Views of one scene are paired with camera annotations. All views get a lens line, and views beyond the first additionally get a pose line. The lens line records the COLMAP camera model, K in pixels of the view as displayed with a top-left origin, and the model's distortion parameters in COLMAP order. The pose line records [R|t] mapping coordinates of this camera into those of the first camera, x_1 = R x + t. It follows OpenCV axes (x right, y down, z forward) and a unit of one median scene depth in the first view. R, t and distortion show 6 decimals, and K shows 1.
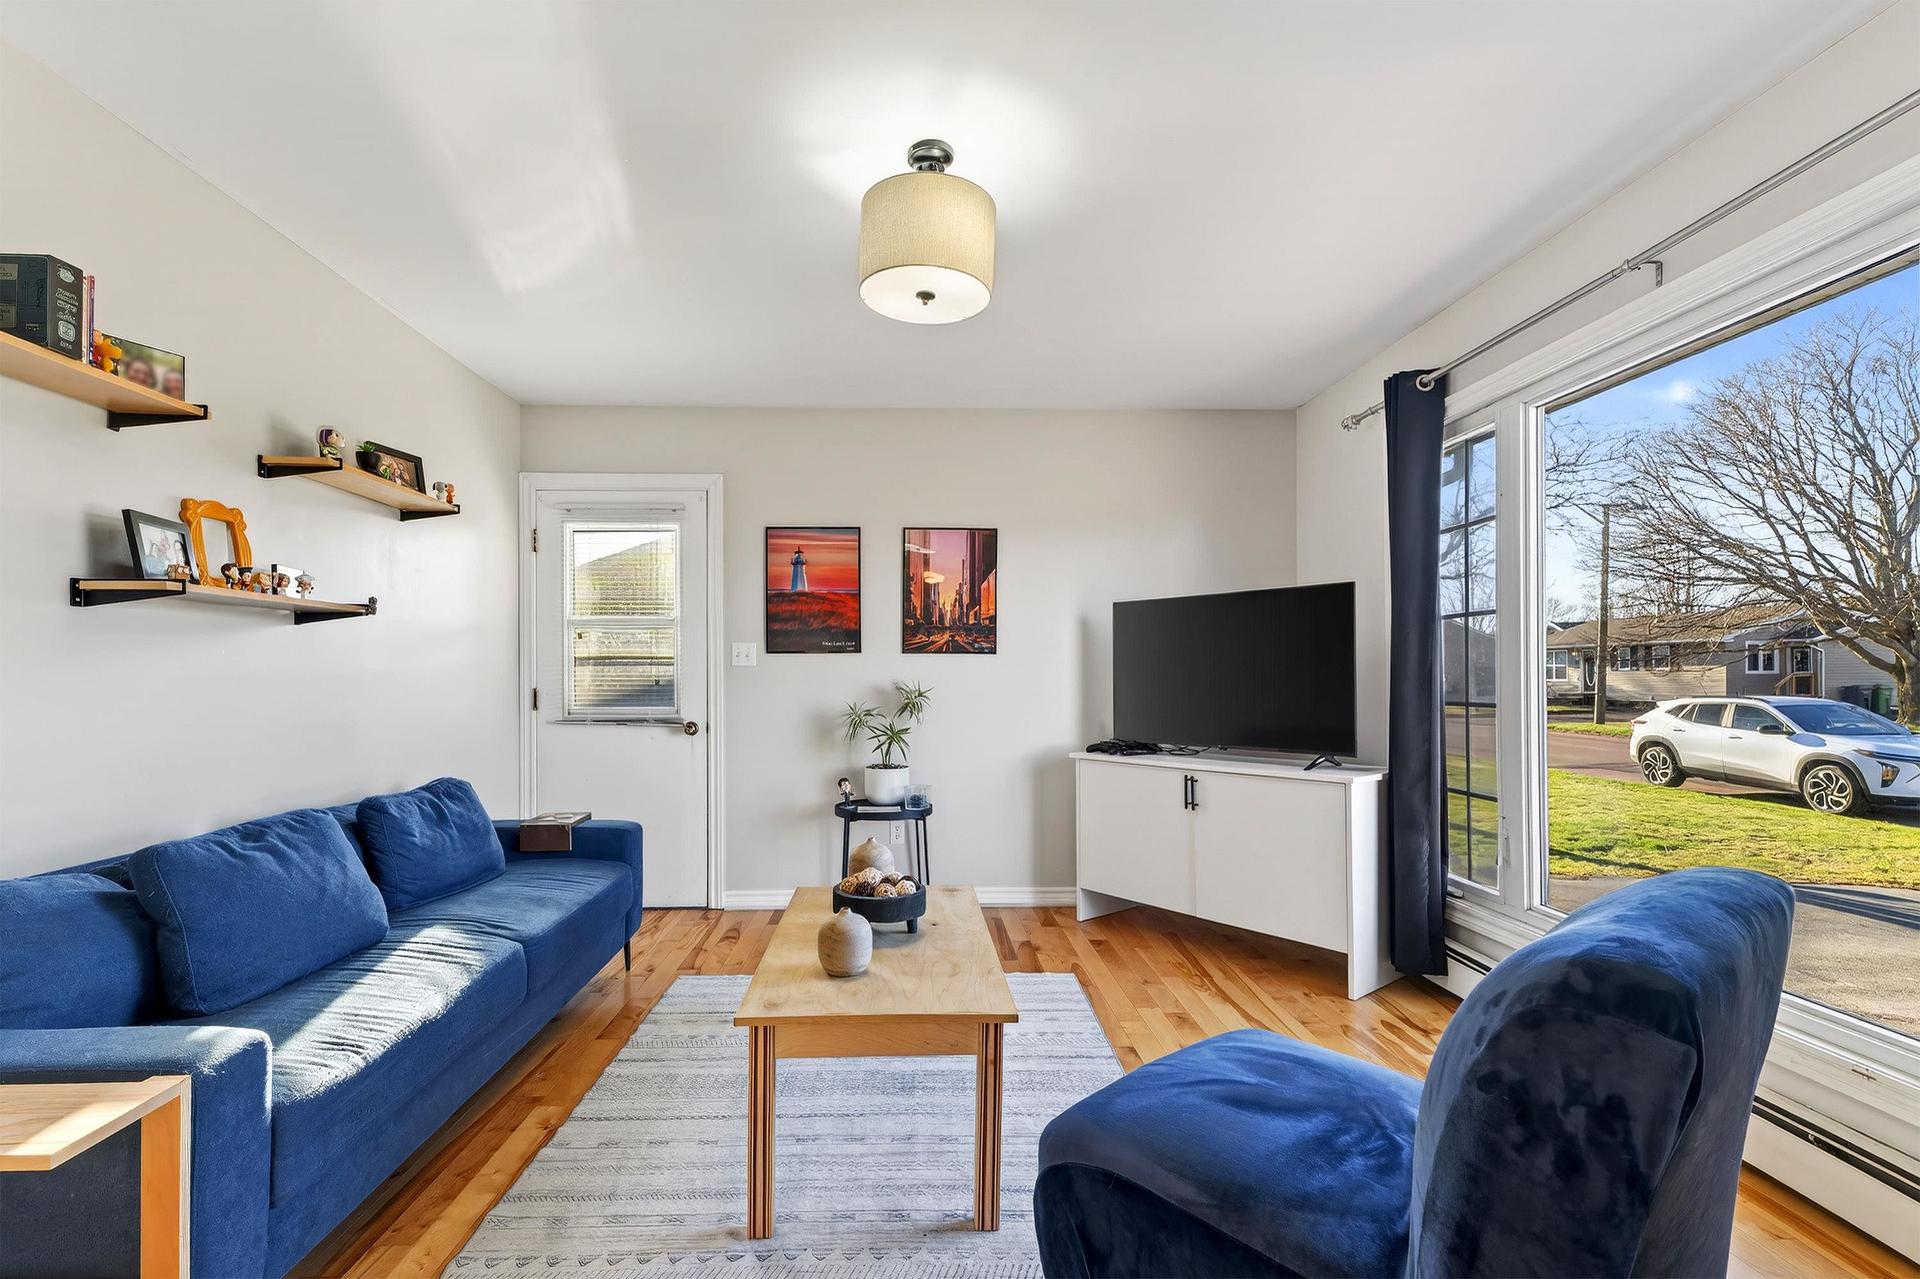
lens RADIAL K [[838.9, 0, 946.1], [0, 838.9, 658.7], [0, 0, 1]] dist [0.022854, -0.000466]
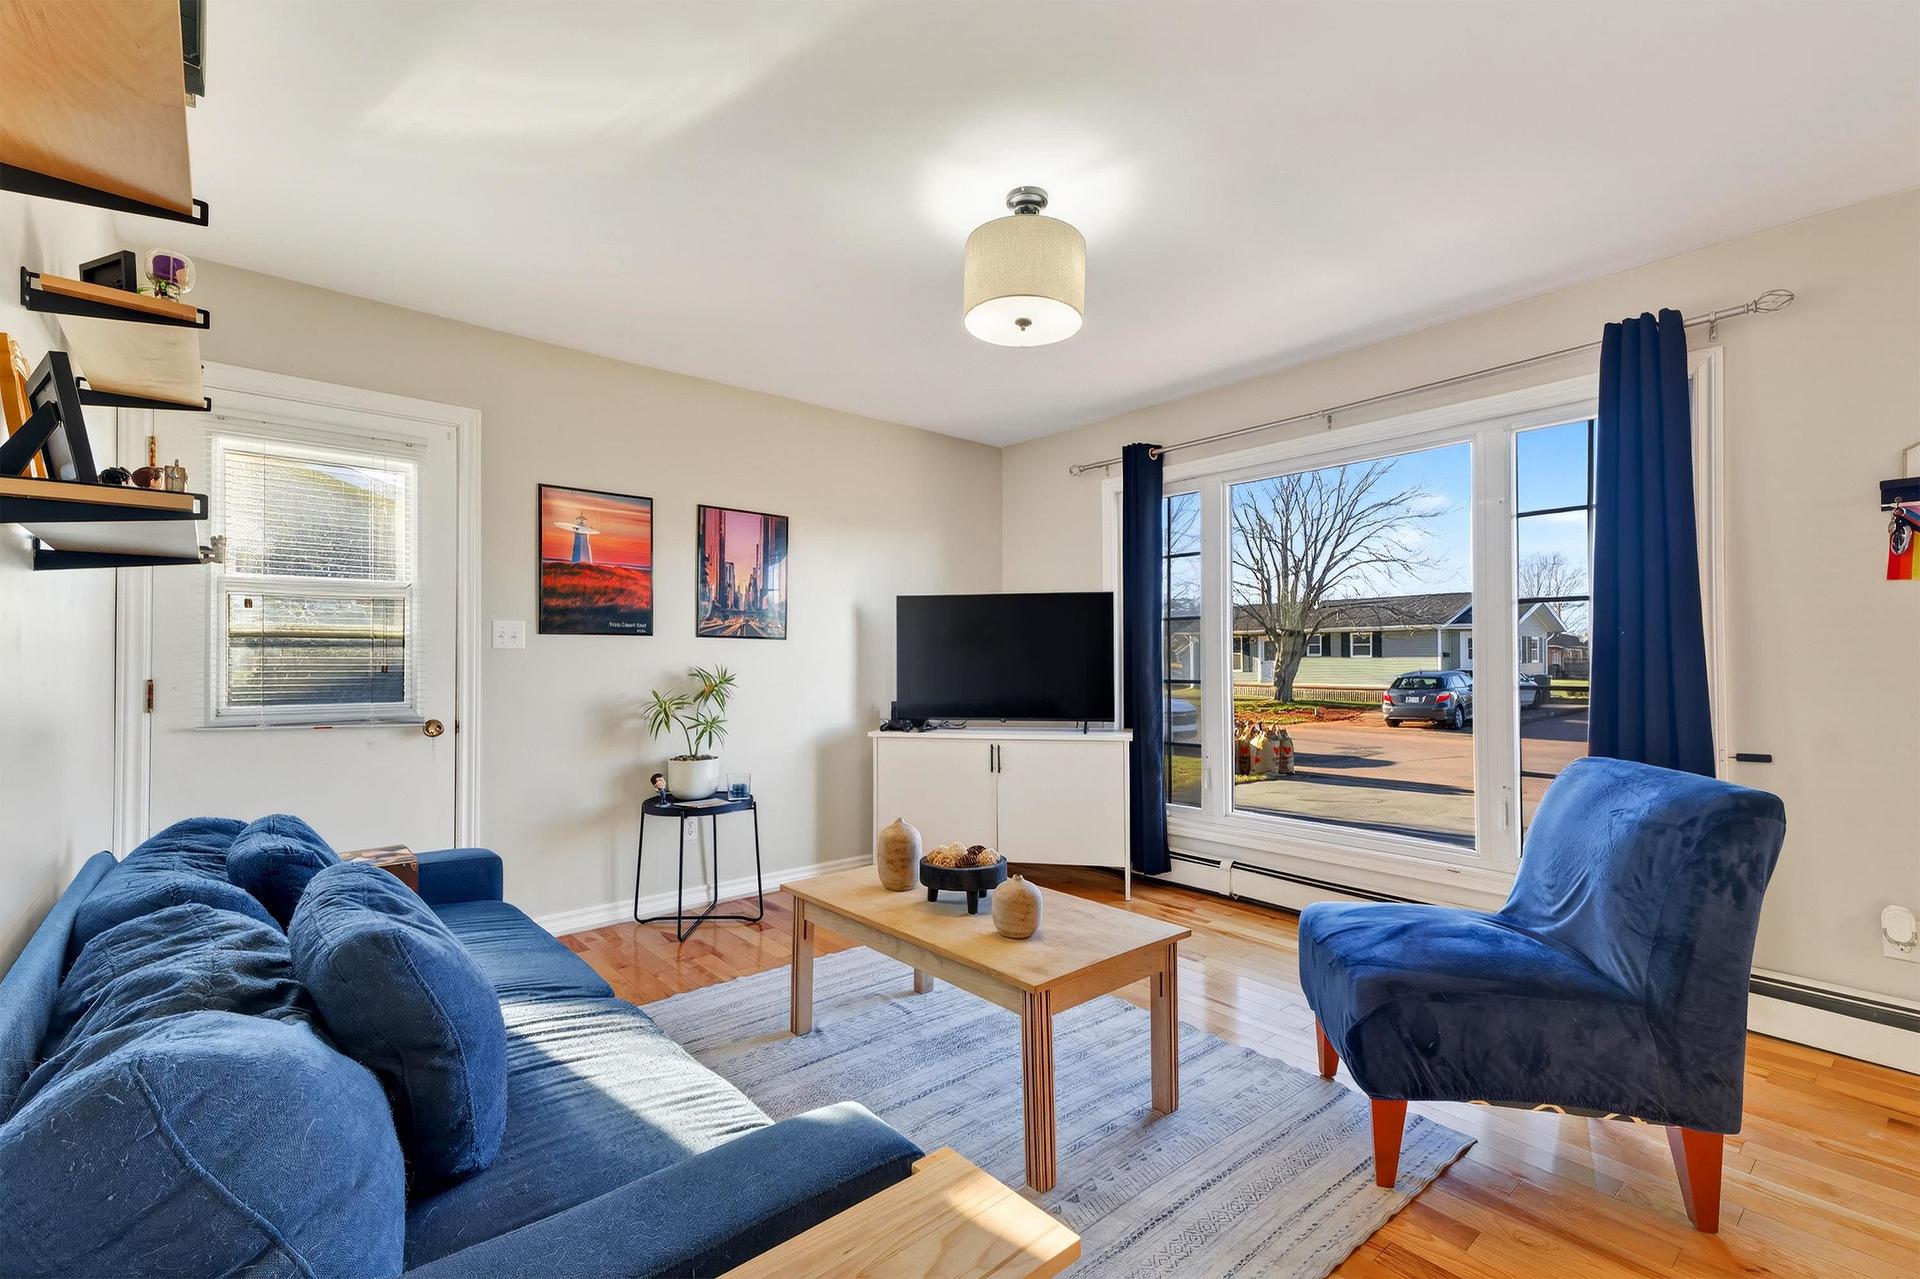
lens RADIAL K [[800.8, 0, 960.0], [0, 800.8, 639.5], [0, 0, 1]] dist [0.024903, 0.000289]
pose [[0.786076, 0.019071, 0.617835, -0.388093], [-0.014507, 0.999818, -0.012405, 0.002984], [-0.617960, 0.000789, 0.786210, 0.109765]]
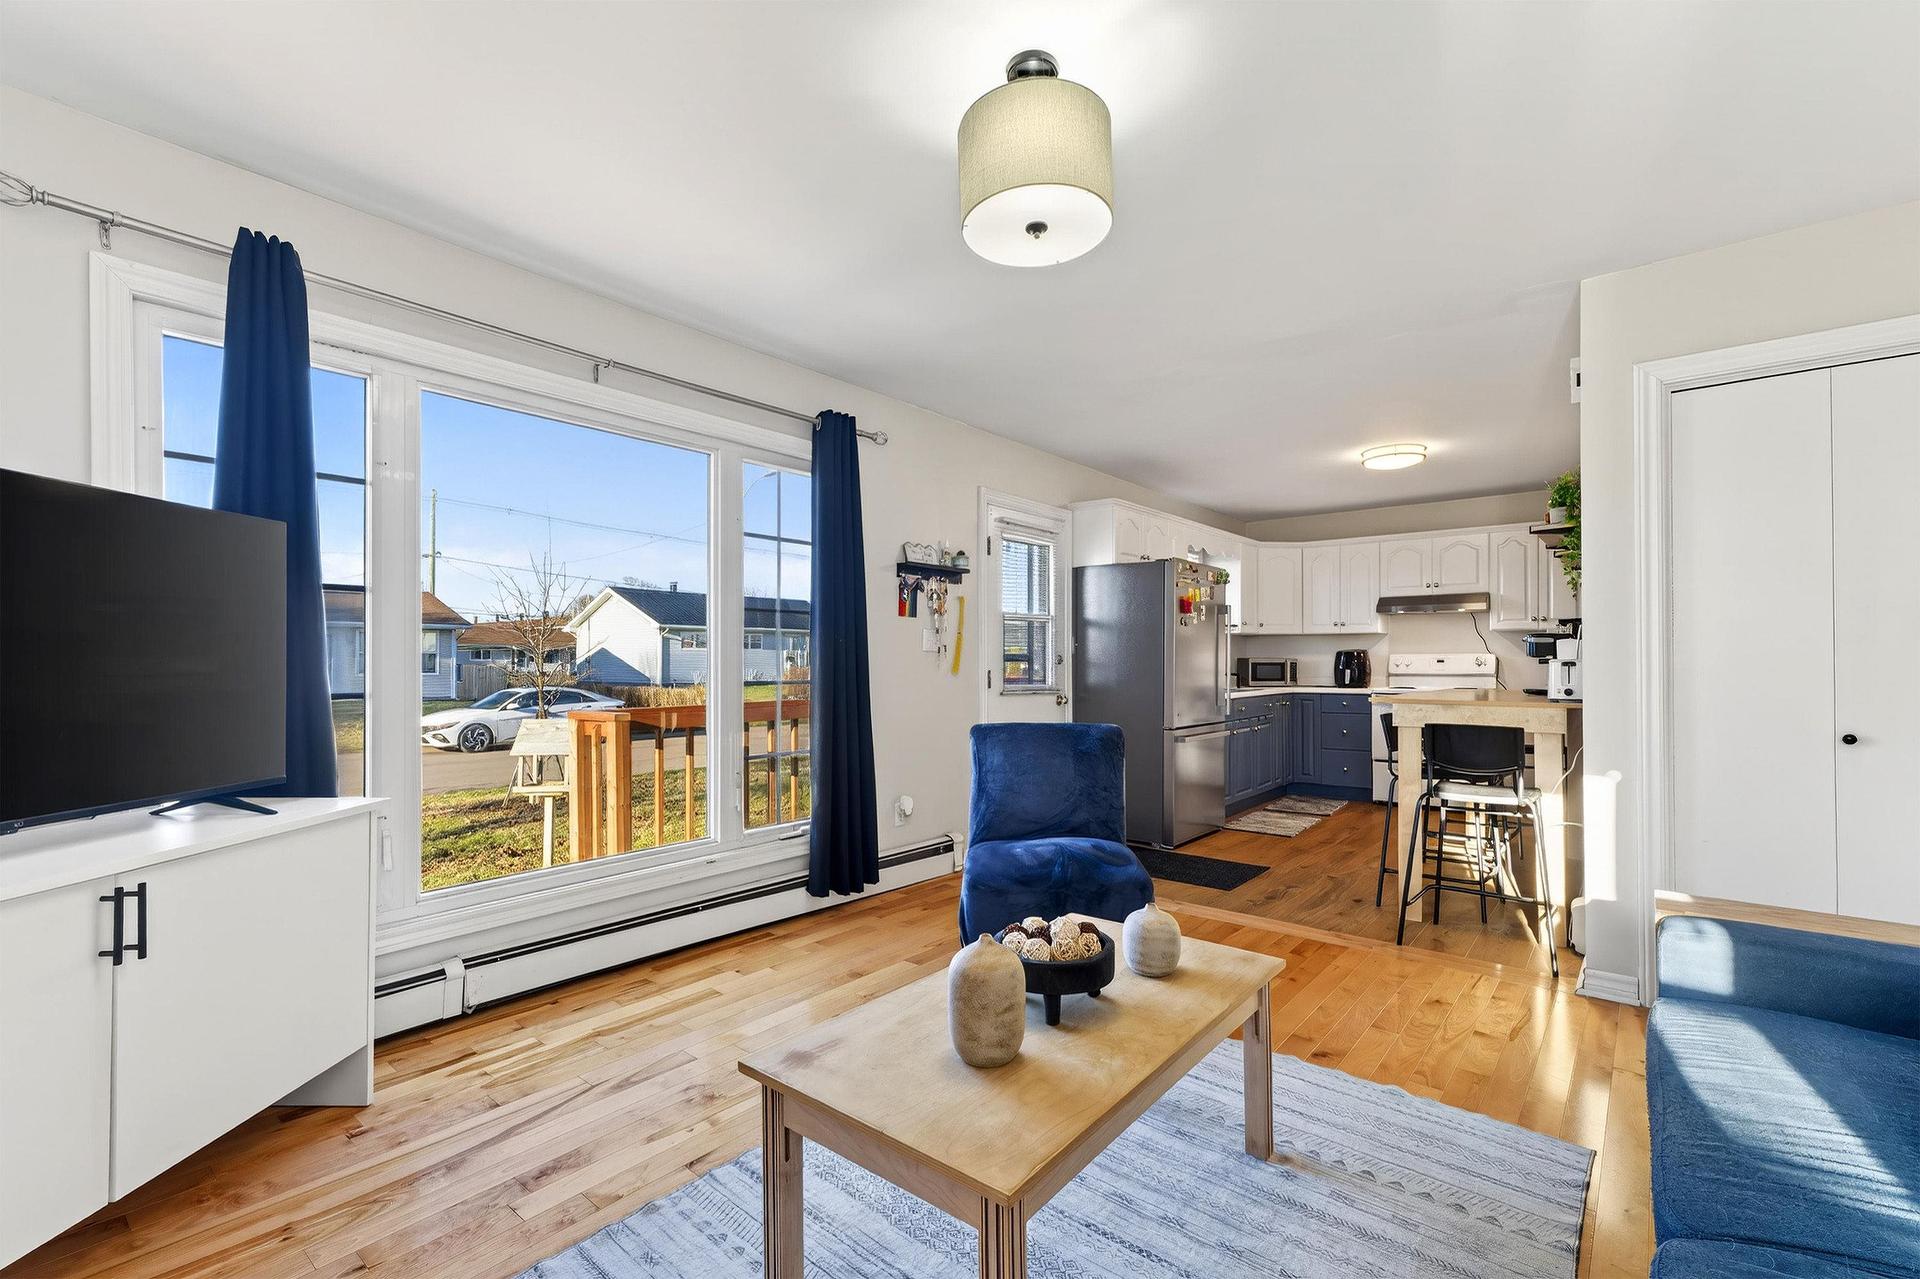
lens RADIAL K [[838.9, 0, 946.1], [0, 838.9, 658.7], [0, 0, 1]] dist [0.022854, -0.000466]
pose [[-0.738475, 0.005101, 0.674261, -0.279876], [-0.015367, 0.999584, -0.024393, 0.020678], [-0.674105, -0.028375, -0.738090, 0.883381]]
